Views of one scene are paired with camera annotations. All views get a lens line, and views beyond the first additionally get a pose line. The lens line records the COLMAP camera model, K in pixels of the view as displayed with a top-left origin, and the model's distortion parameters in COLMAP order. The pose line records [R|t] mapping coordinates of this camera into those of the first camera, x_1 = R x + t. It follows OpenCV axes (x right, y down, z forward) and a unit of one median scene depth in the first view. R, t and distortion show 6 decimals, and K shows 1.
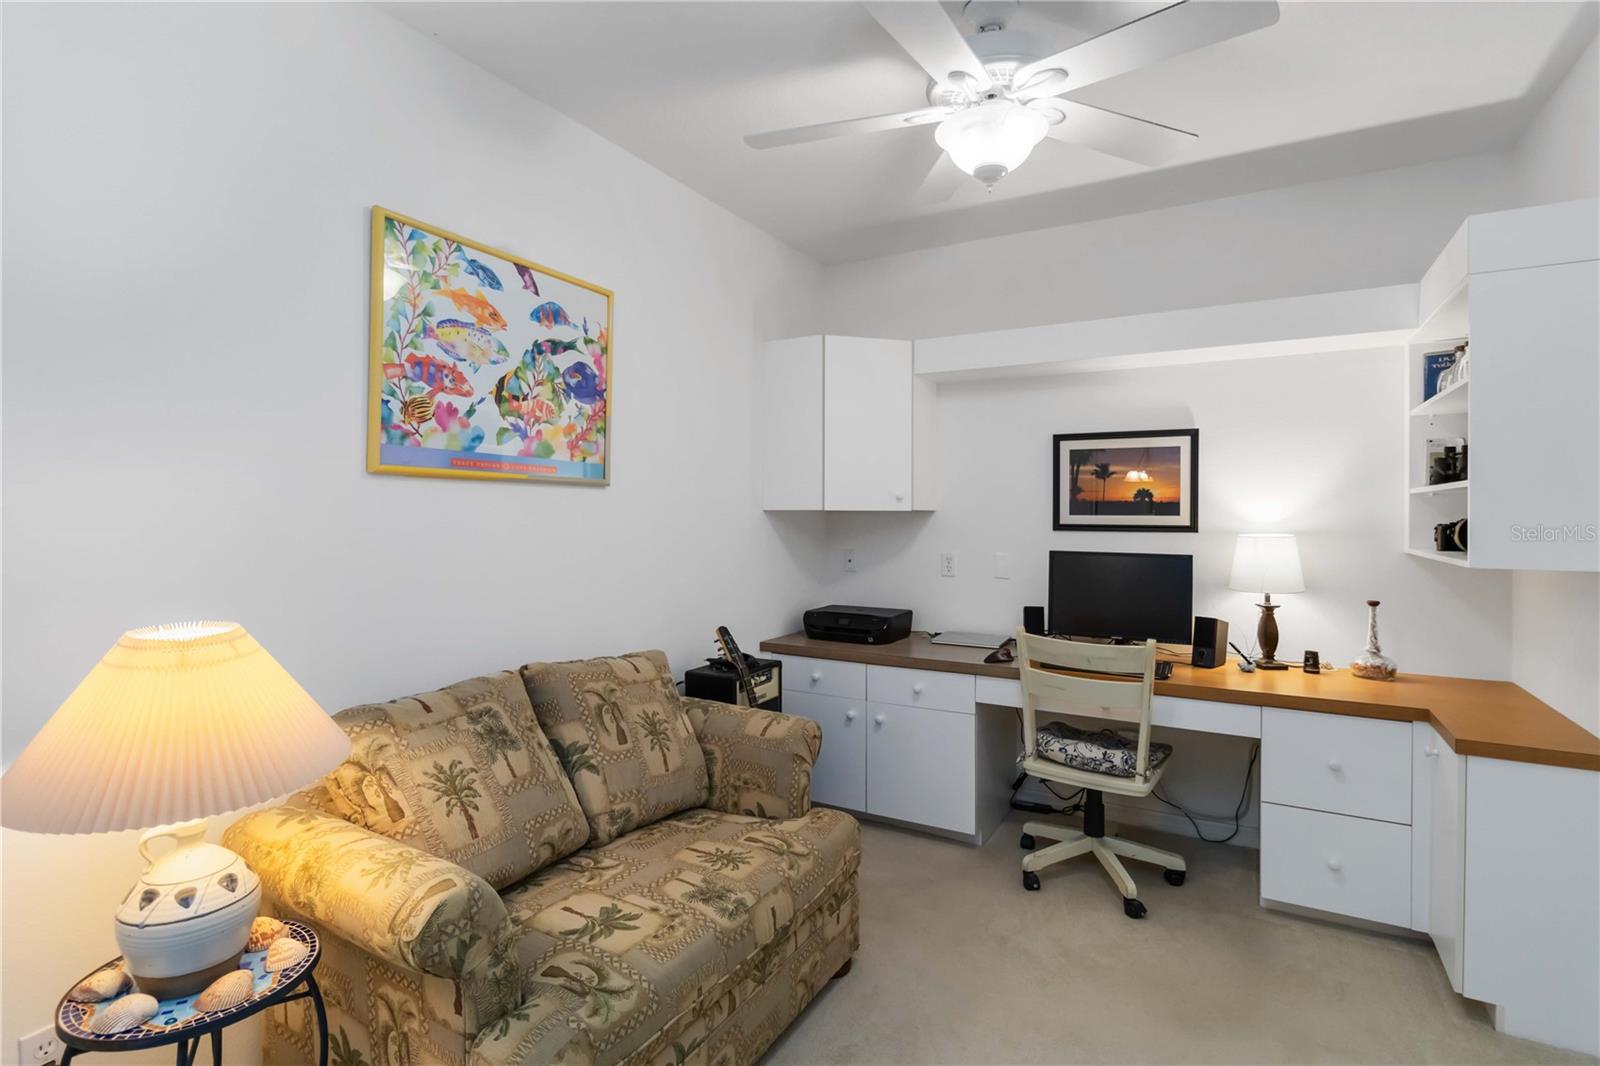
lens RADIAL K [[763.7, 0, 796.0], [0, 763.7, 507.2], [0, 0, 1]] dist [0.000027, -0.000660]
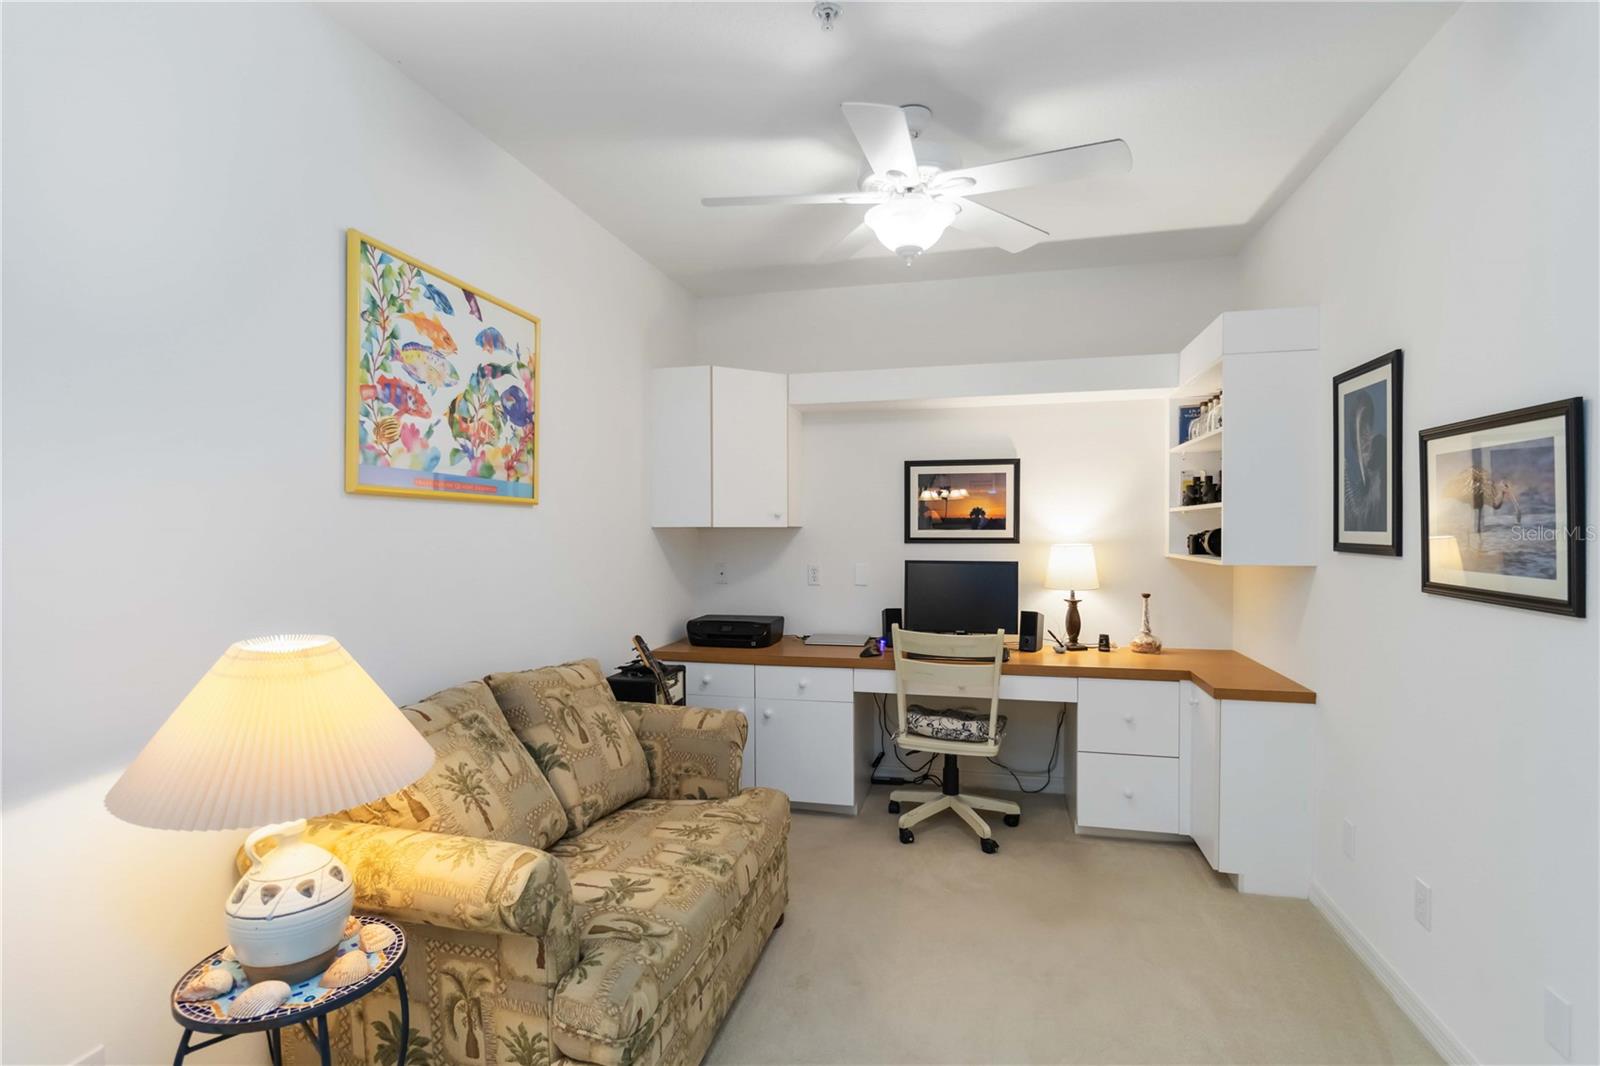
lens RADIAL K [[750.2, 0, 800.0], [0, 750.2, 533.0], [0, 0, 1]] dist [0.000852, 0.000193]
pose [[0.963540, -0.007885, 0.267448, -0.191860], [0.004652, 0.999908, 0.012718, -0.000676], [-0.267524, -0.011010, 0.963488, -0.096011]]
